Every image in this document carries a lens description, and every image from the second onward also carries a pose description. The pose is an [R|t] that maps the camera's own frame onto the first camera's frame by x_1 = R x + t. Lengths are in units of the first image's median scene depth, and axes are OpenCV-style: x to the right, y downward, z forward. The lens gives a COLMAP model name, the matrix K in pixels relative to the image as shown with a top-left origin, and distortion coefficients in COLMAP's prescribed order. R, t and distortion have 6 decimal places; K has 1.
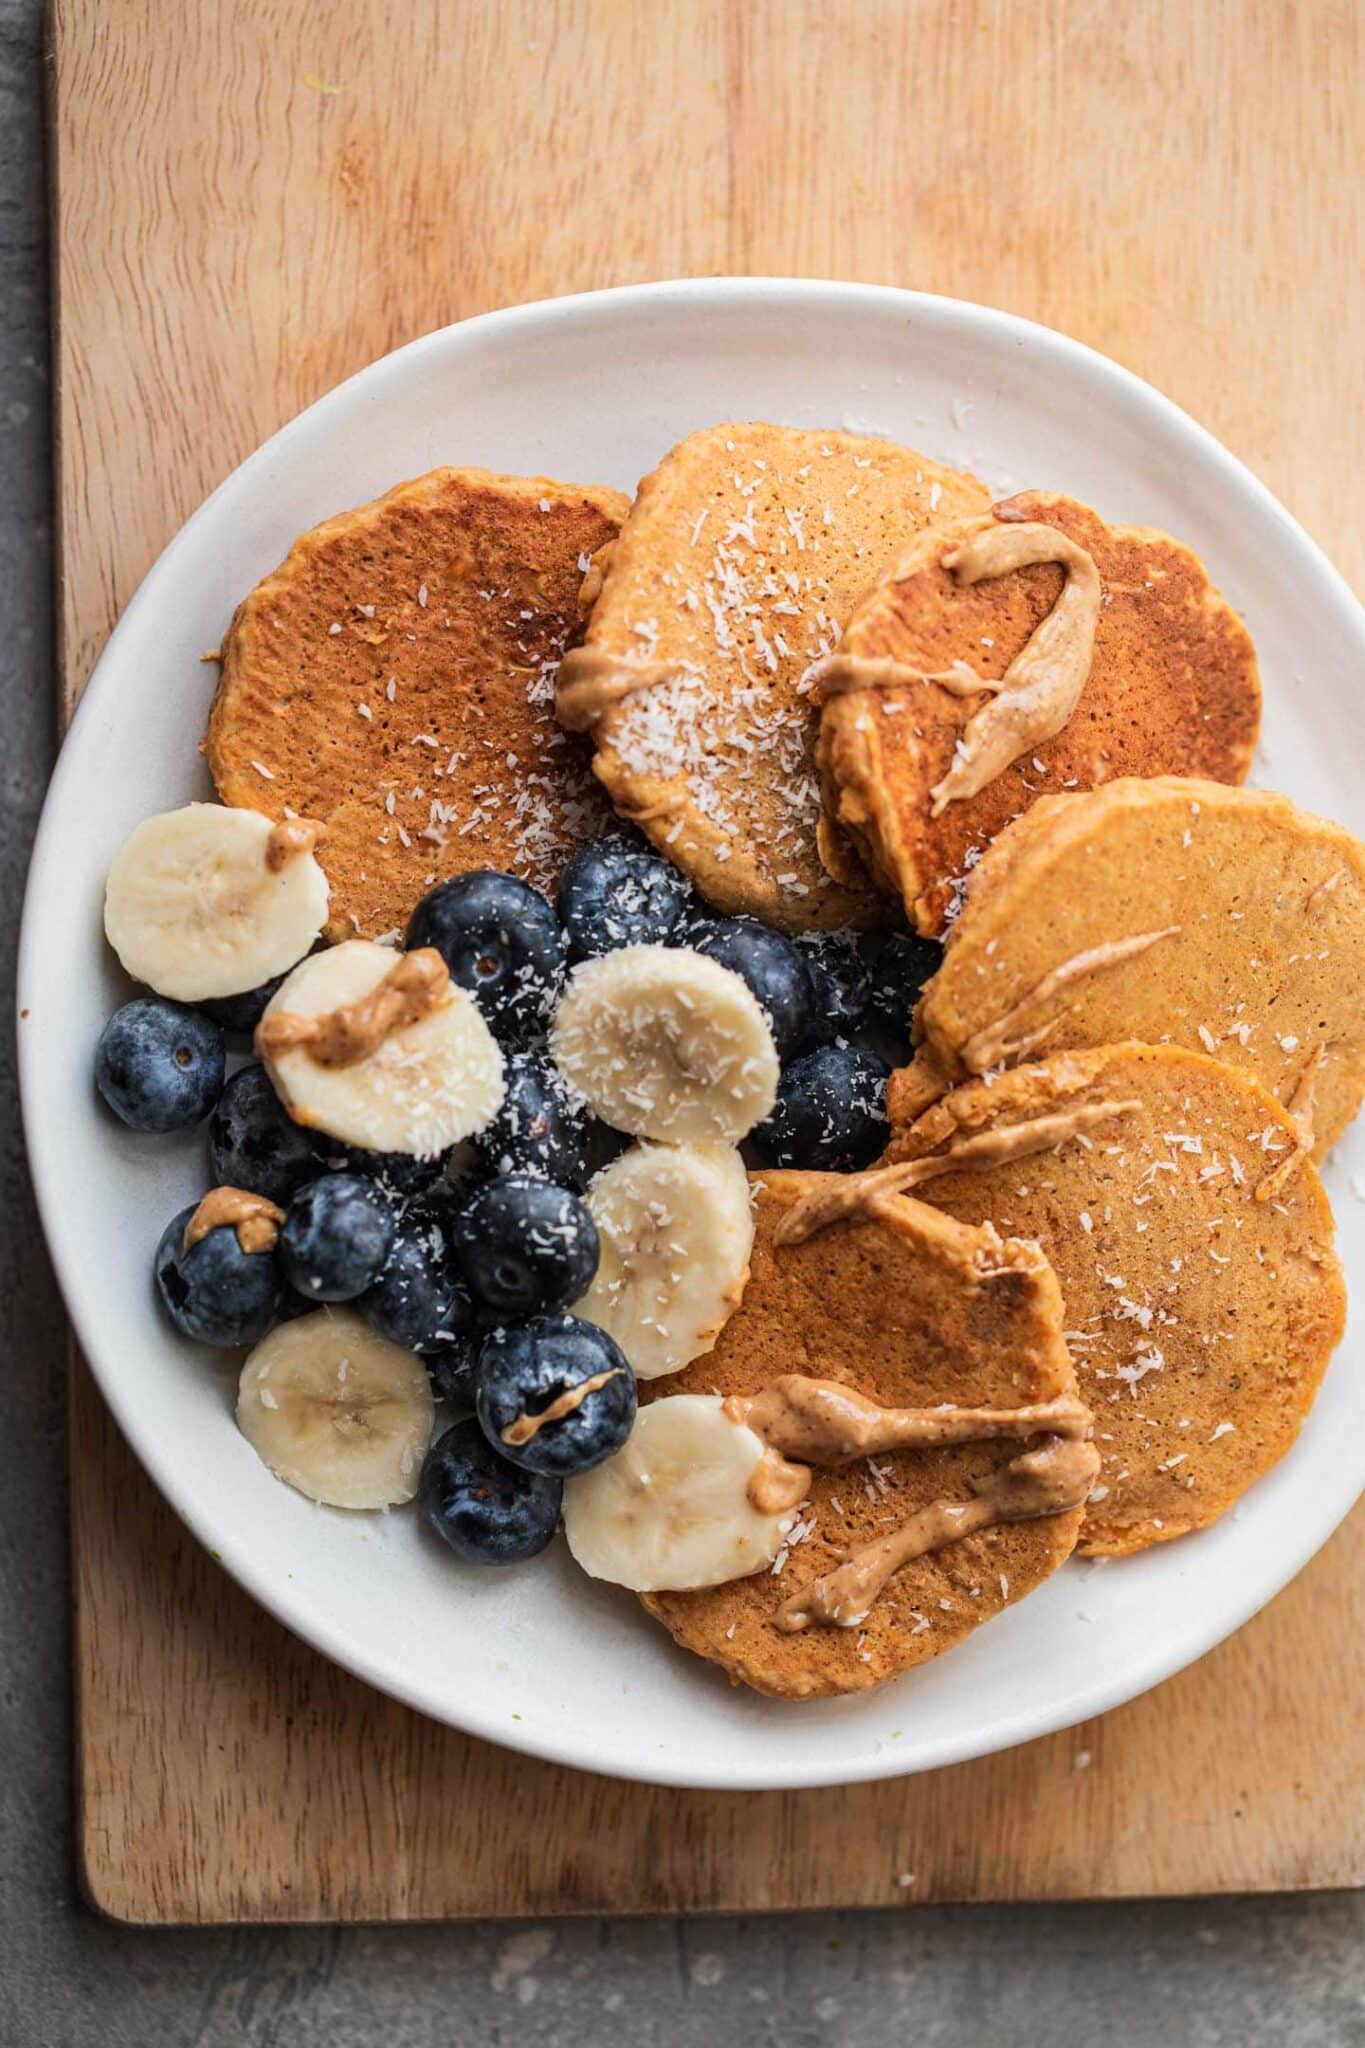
lens RADIAL K [[7052.0, 0, 678.2], [0, 7052.0, 1043.0], [0, 0, 1]] dist [0.029572, 0.000000]
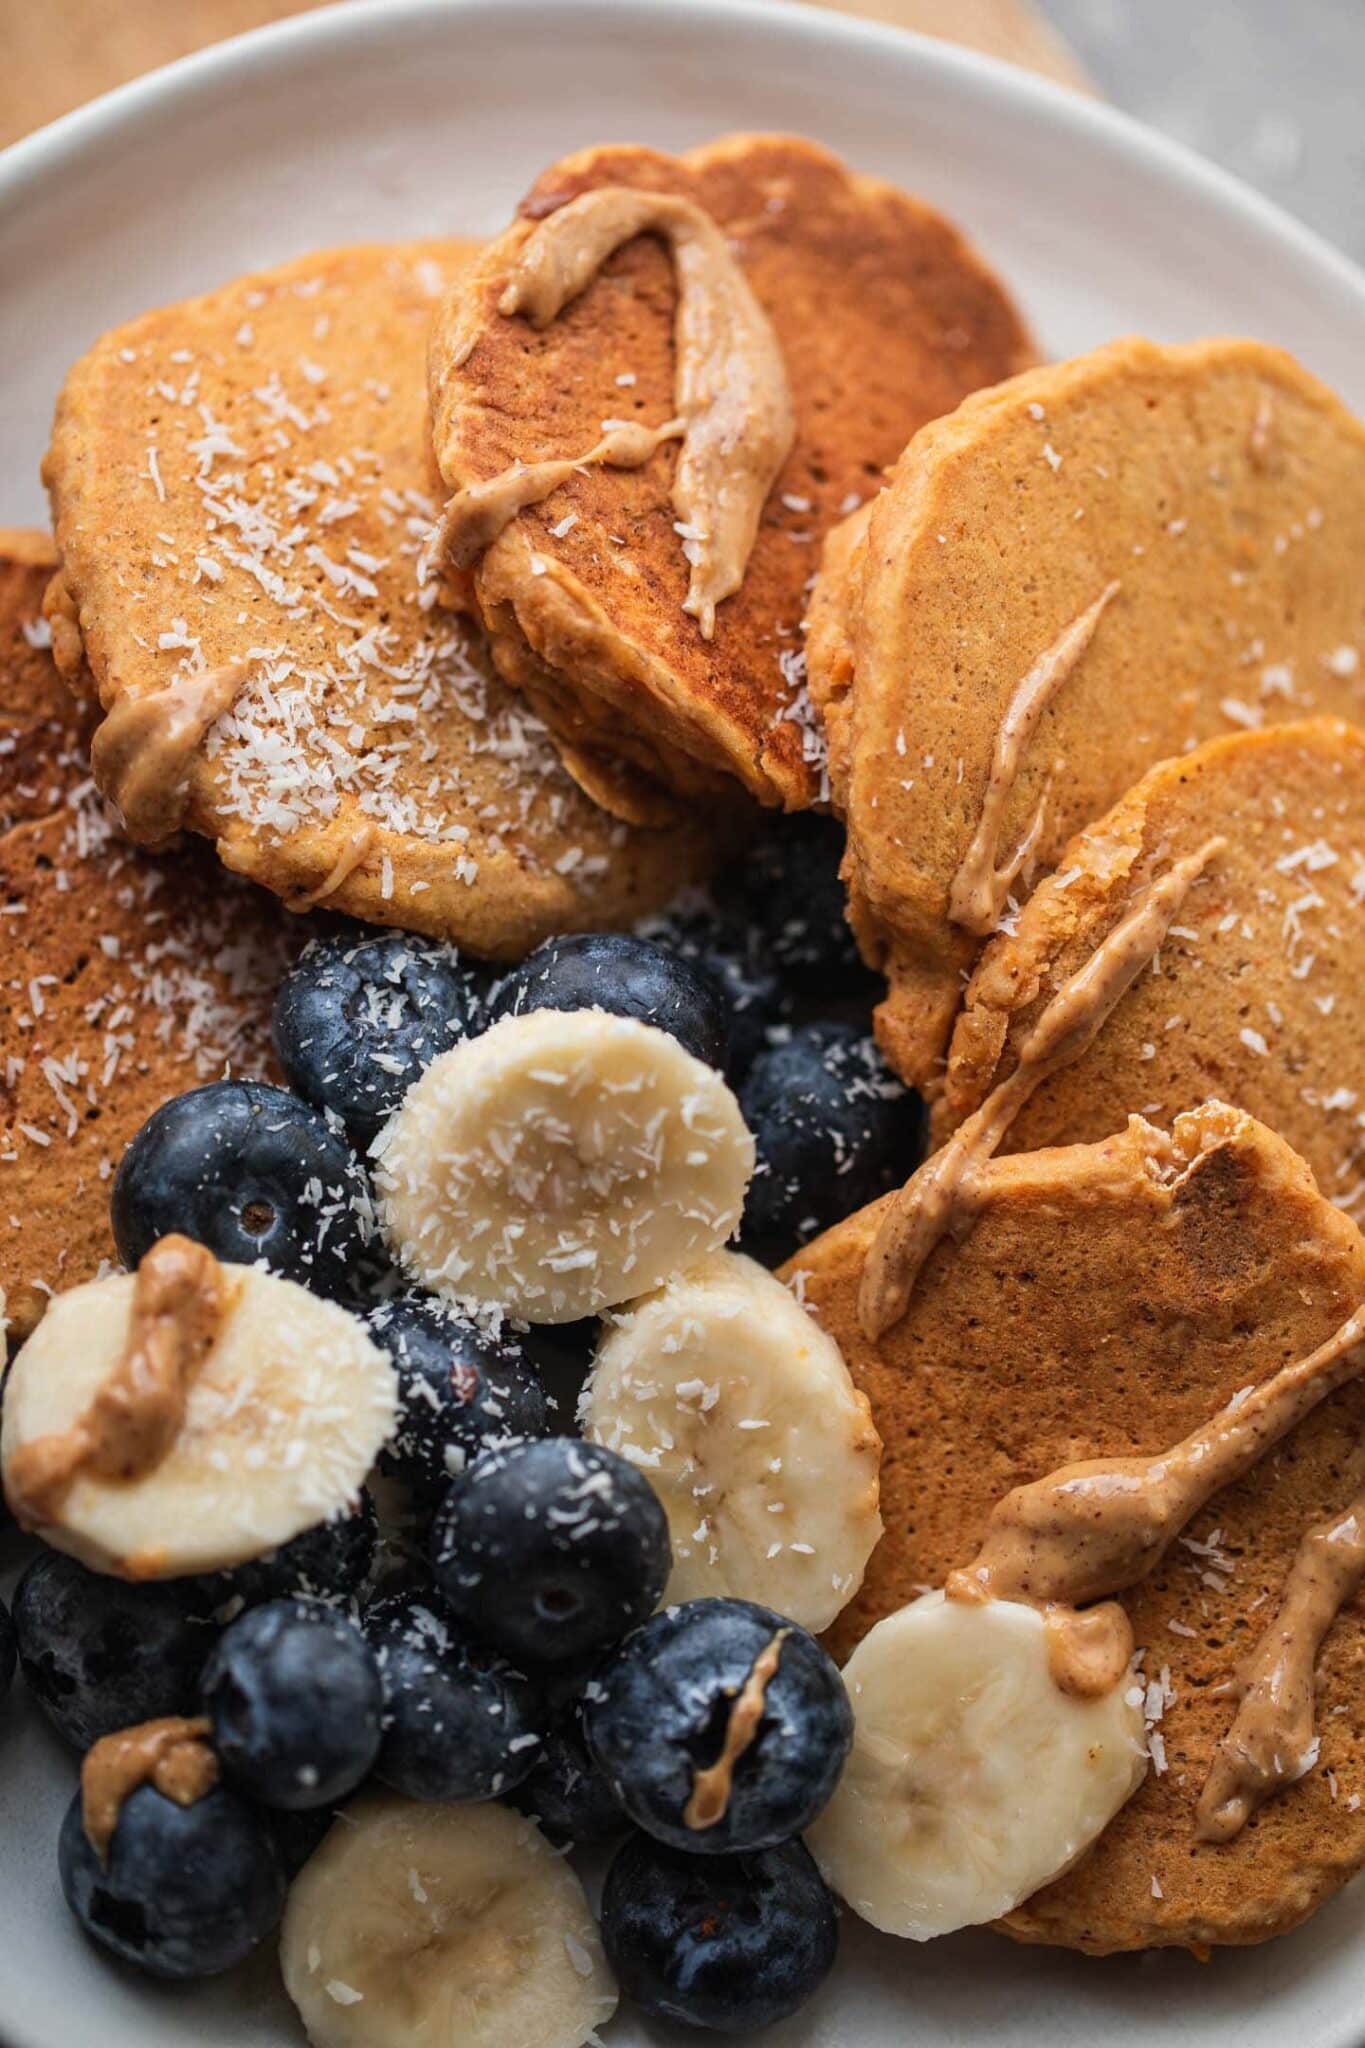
lens RADIAL K [[7052.0, 0, 691.7], [0, 7052.0, 972.6], [0, 0, 1]] dist [0.029572, 0.000000]
pose [[0.829319, -0.546120, 0.118248, -0.057505], [0.557020, 0.824749, -0.097557, 0.054598], [-0.044247, 0.146773, 0.988180, 0.366157]]
